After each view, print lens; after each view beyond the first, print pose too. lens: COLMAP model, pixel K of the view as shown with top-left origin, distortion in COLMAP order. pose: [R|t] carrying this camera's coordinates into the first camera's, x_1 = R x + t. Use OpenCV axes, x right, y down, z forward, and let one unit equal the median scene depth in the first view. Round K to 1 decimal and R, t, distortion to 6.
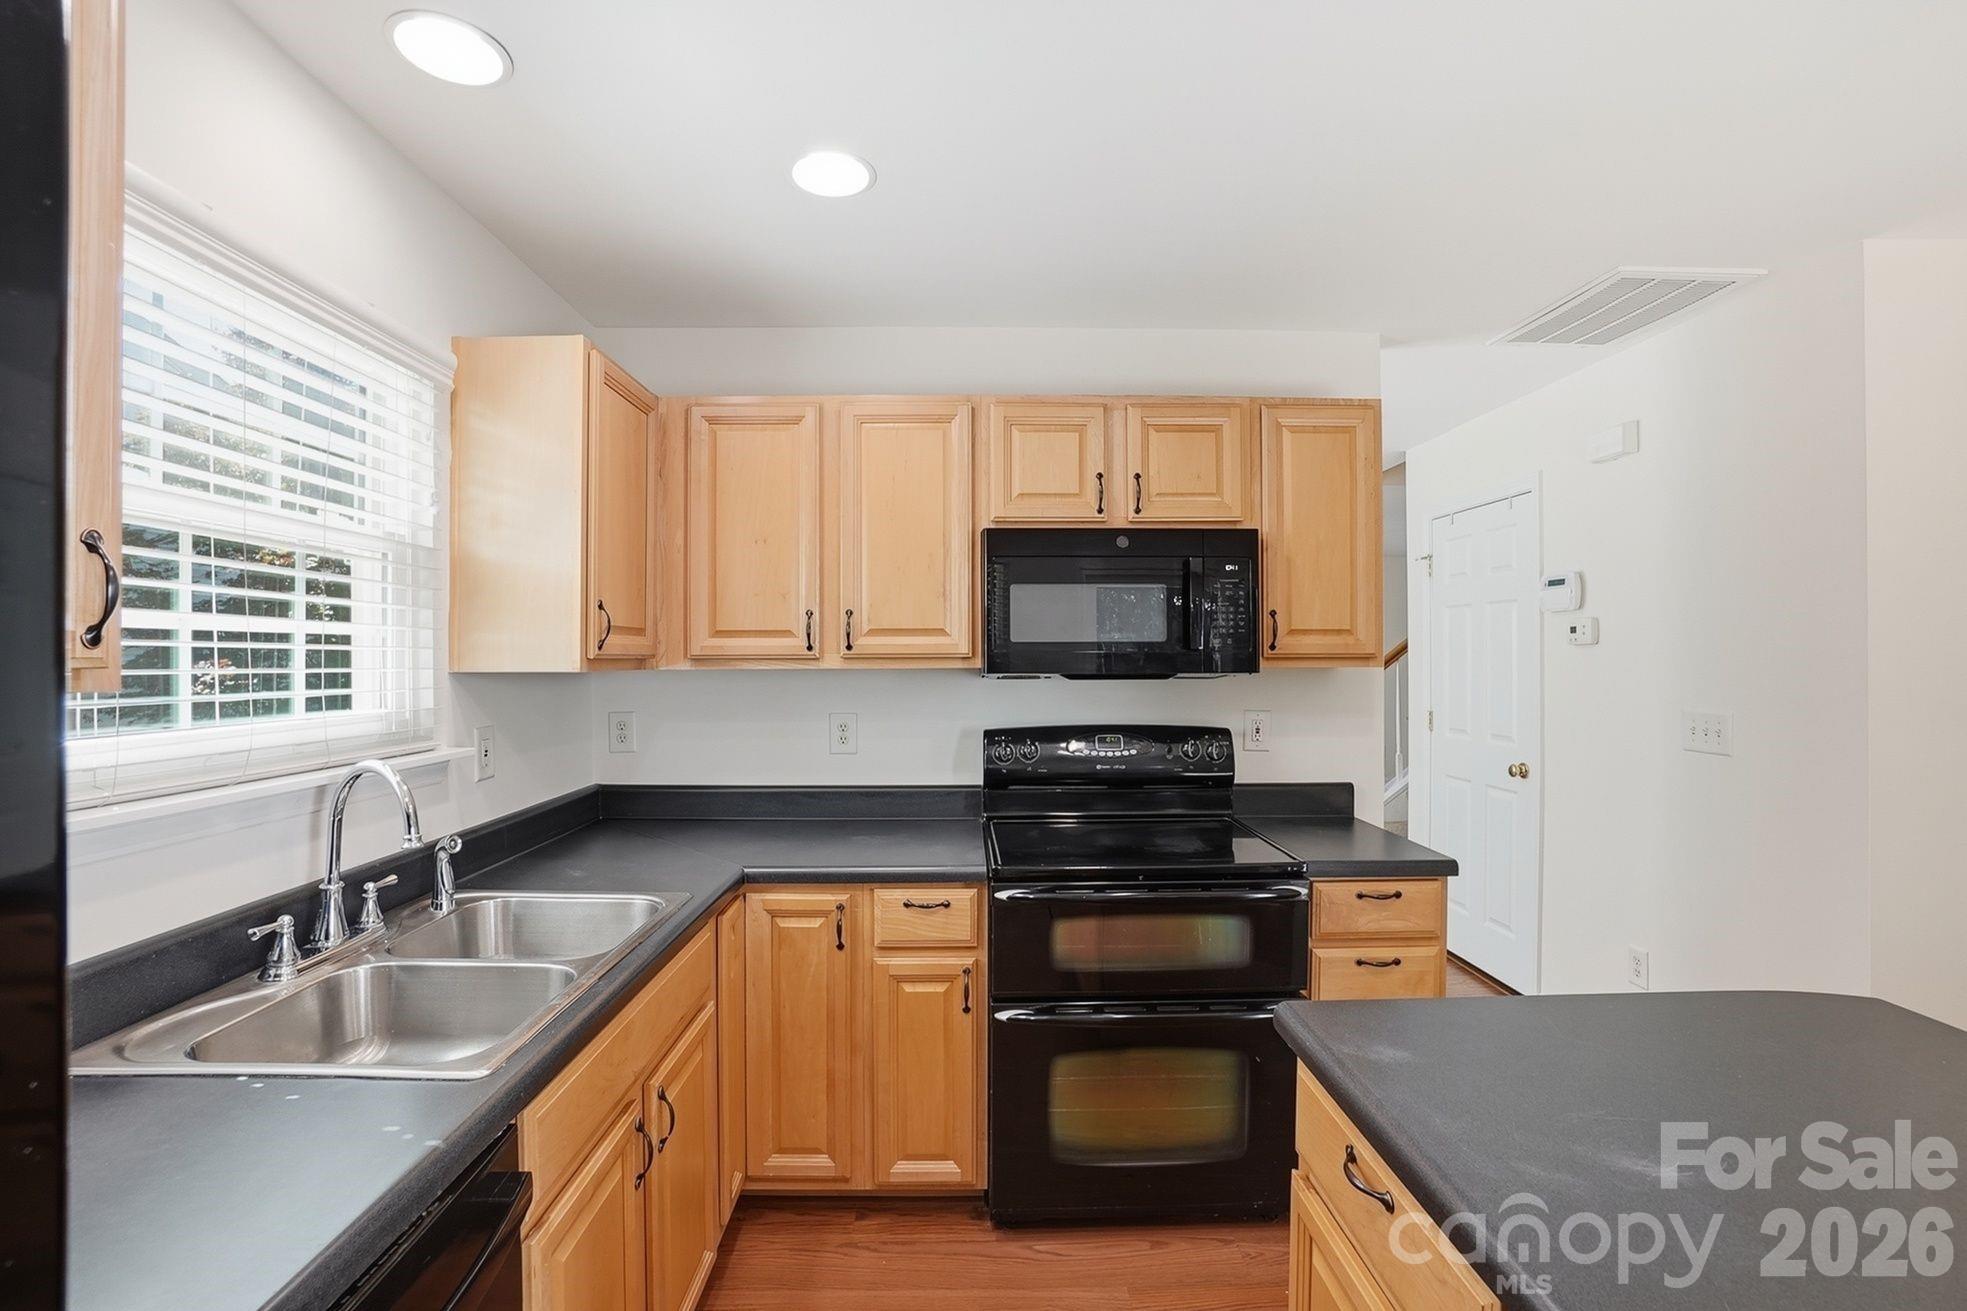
lens RADIAL K [[875.9, 0, 1002.4], [0, 875.9, 648.5], [0, 0, 1]] dist [-0.051306, 0.015134]
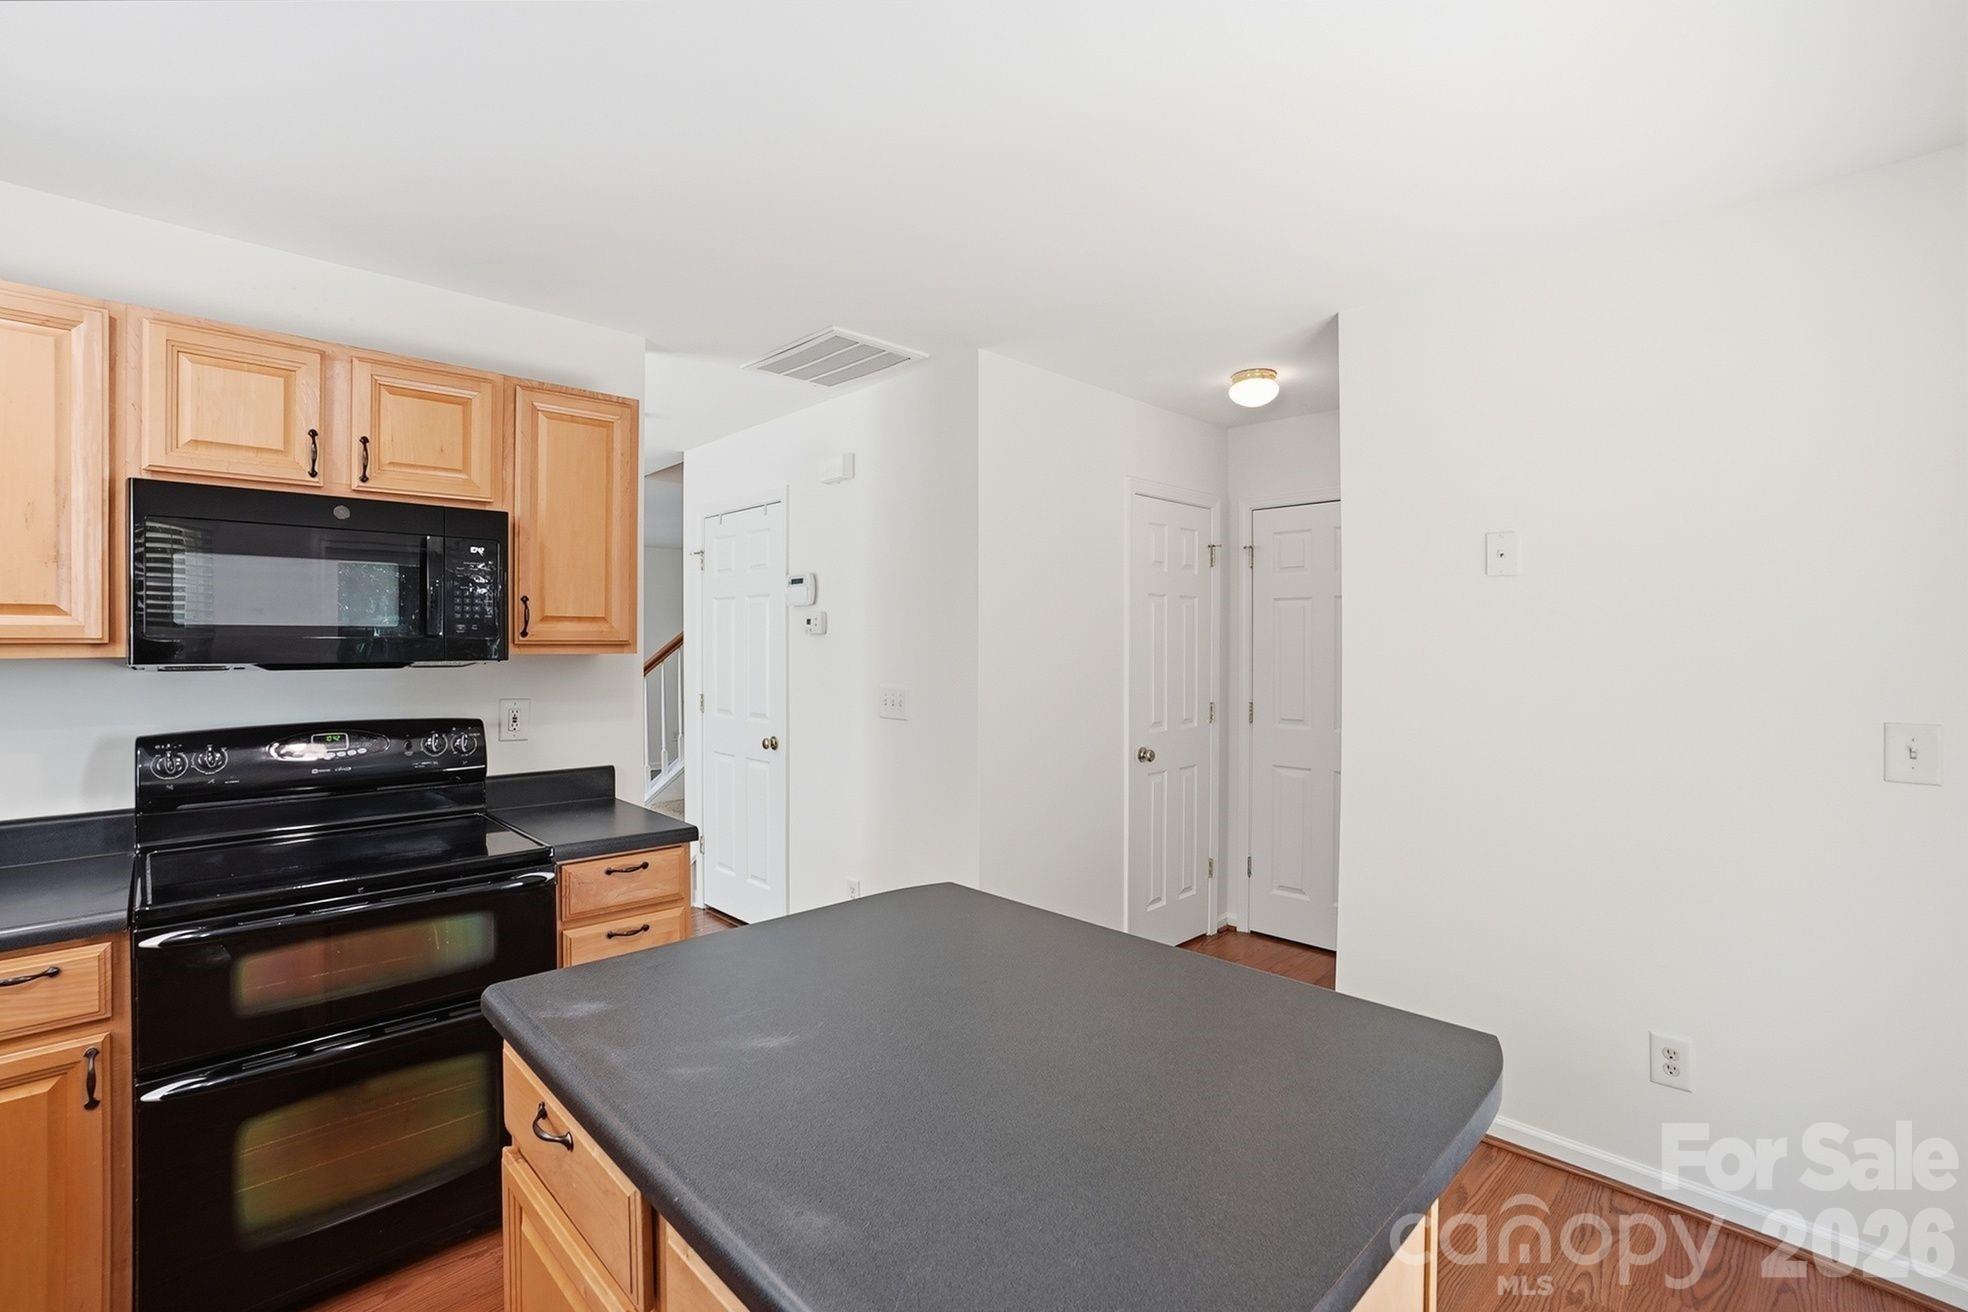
lens RADIAL K [[876.3, 0, 1039.3], [0, 876.3, 646.4], [0, 0, 1]] dist [-0.051306, 0.015134]
pose [[0.742485, 0.000871, 0.669862, 0.086878], [-0.007699, 0.999944, 0.007234, 0.001118], [-0.669818, -0.010529, 0.742451, -0.107603]]
